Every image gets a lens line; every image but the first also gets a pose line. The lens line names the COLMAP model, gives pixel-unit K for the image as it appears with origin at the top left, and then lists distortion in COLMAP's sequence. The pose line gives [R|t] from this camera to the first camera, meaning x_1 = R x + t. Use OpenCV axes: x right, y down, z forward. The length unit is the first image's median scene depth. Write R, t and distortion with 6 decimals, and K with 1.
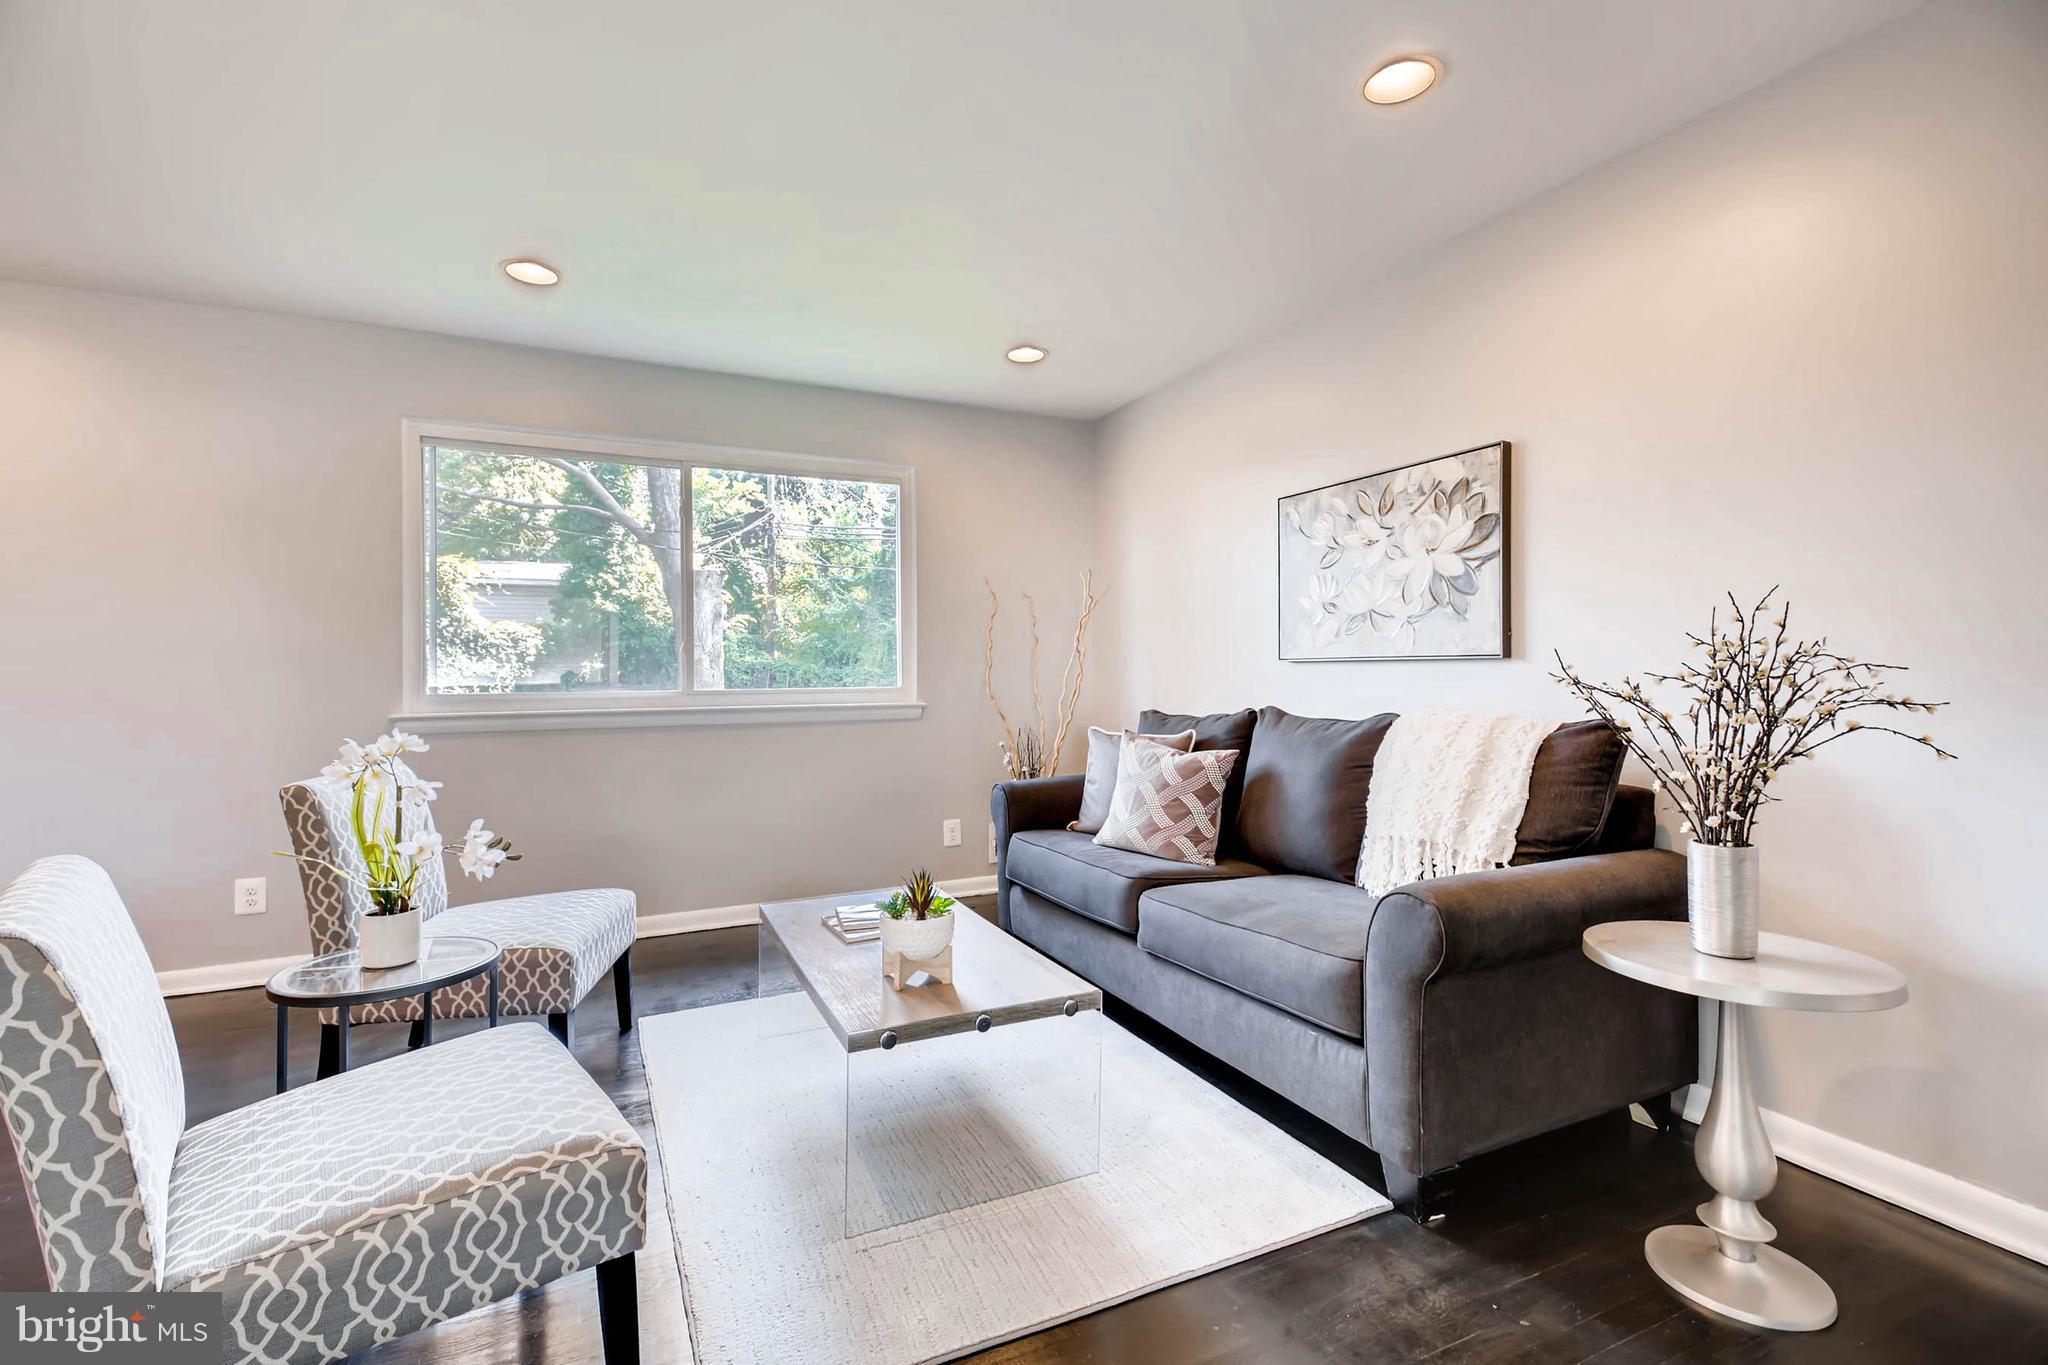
lens RADIAL K [[933.1, 0, 1019.3], [0, 933.1, 675.2], [0, 0, 1]] dist [0.019954, -0.003605]
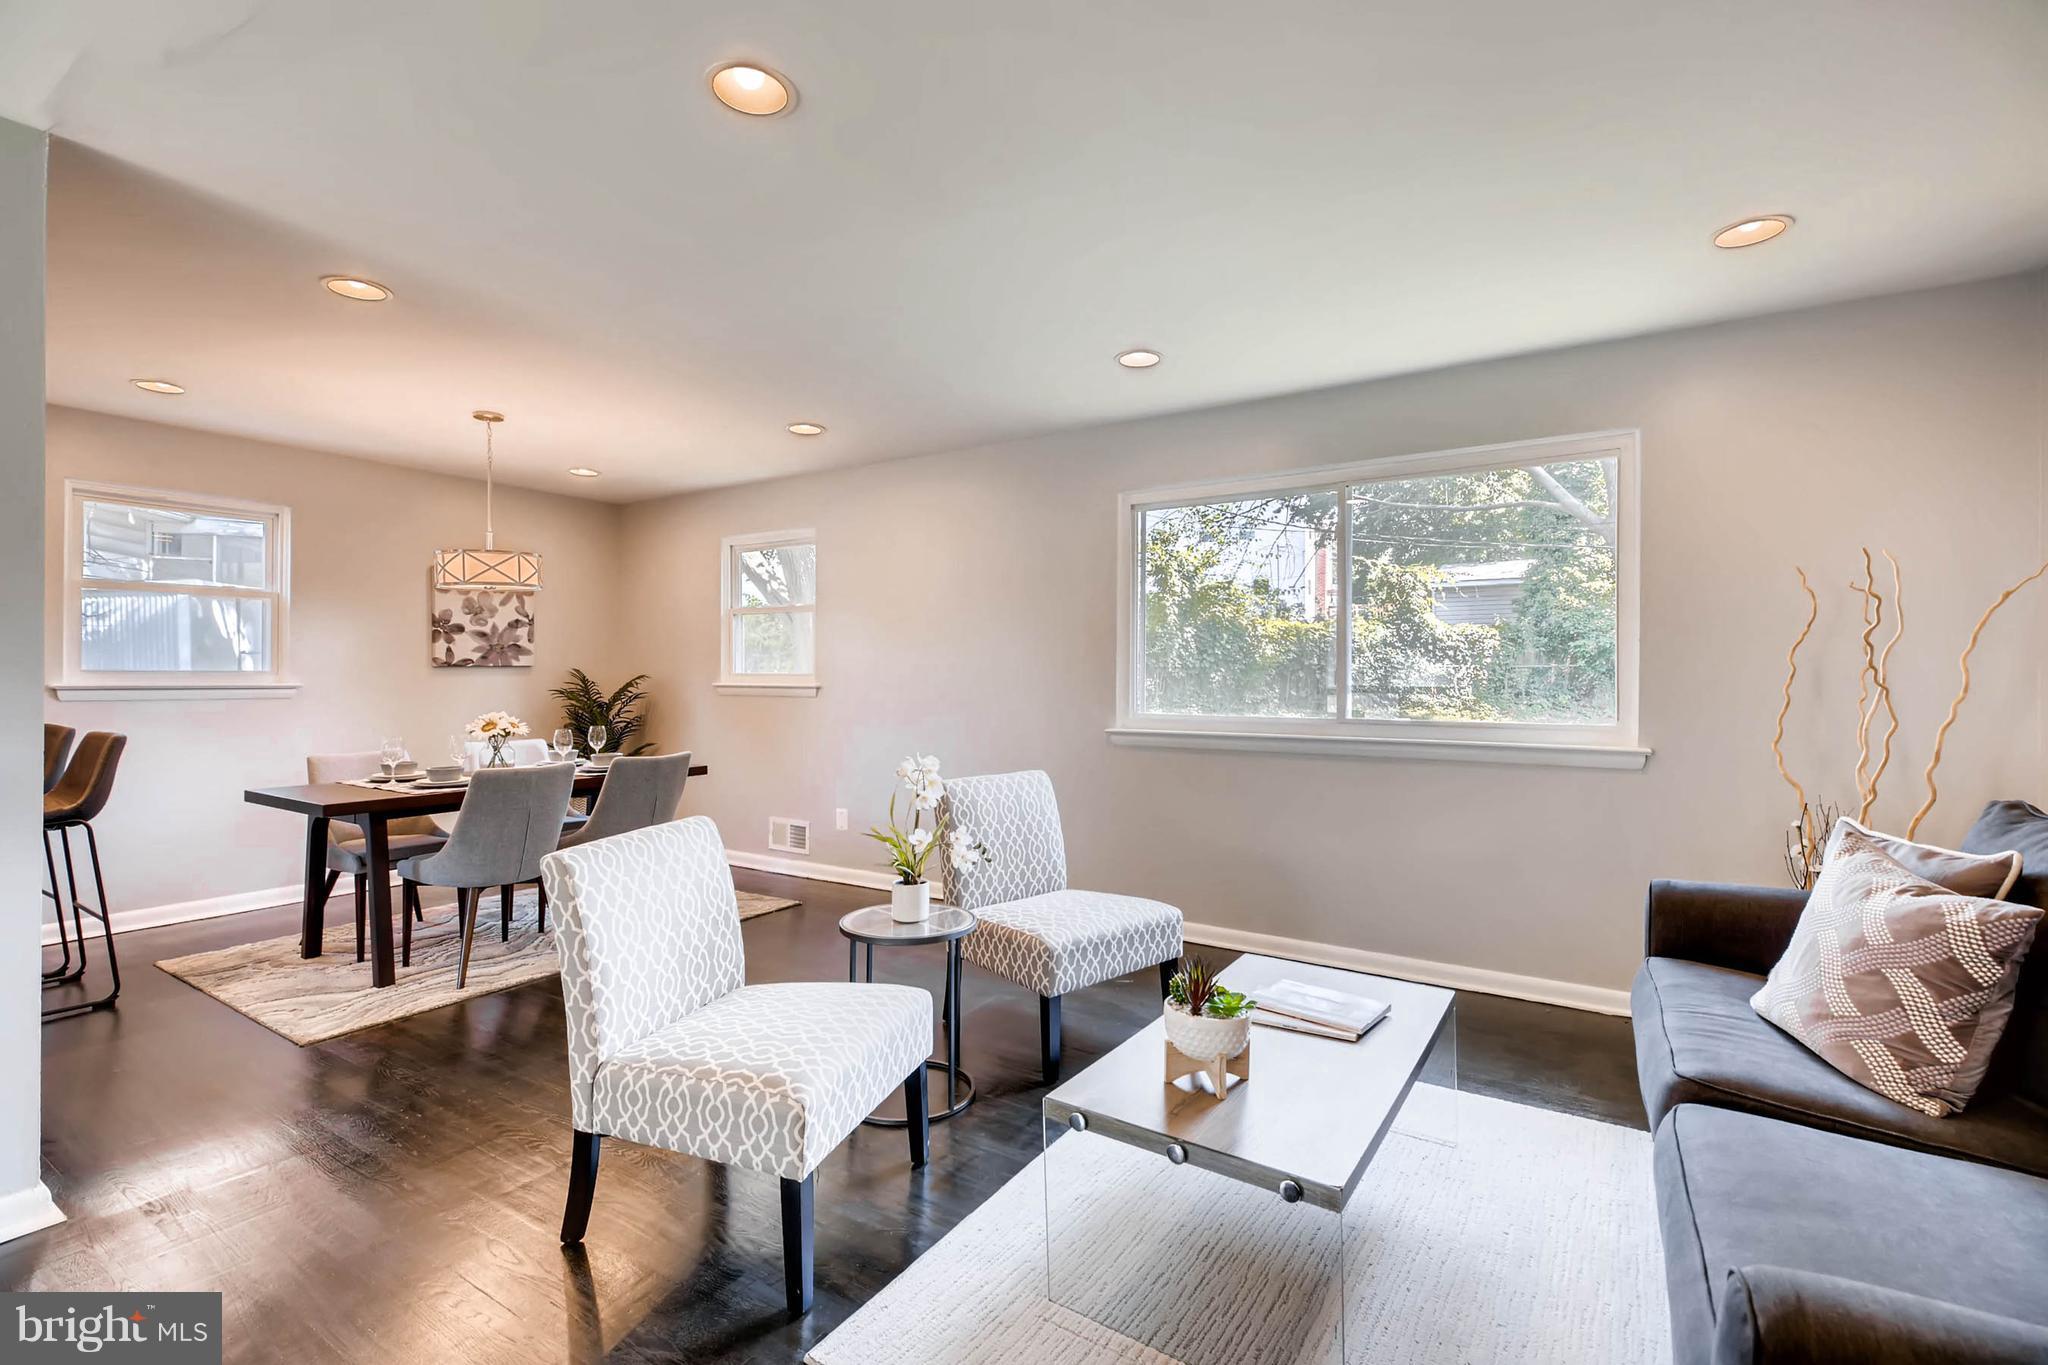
lens RADIAL K [[933.1, 0, 1019.4], [0, 933.1, 677.6], [0, 0, 1]] dist [0.019954, -0.003605]
pose [[0.509533, 0.013975, -0.860338, 0.394064], [-0.003825, 0.999895, 0.013977, -0.048900], [0.860443, -0.003831, 0.509533, 0.275745]]
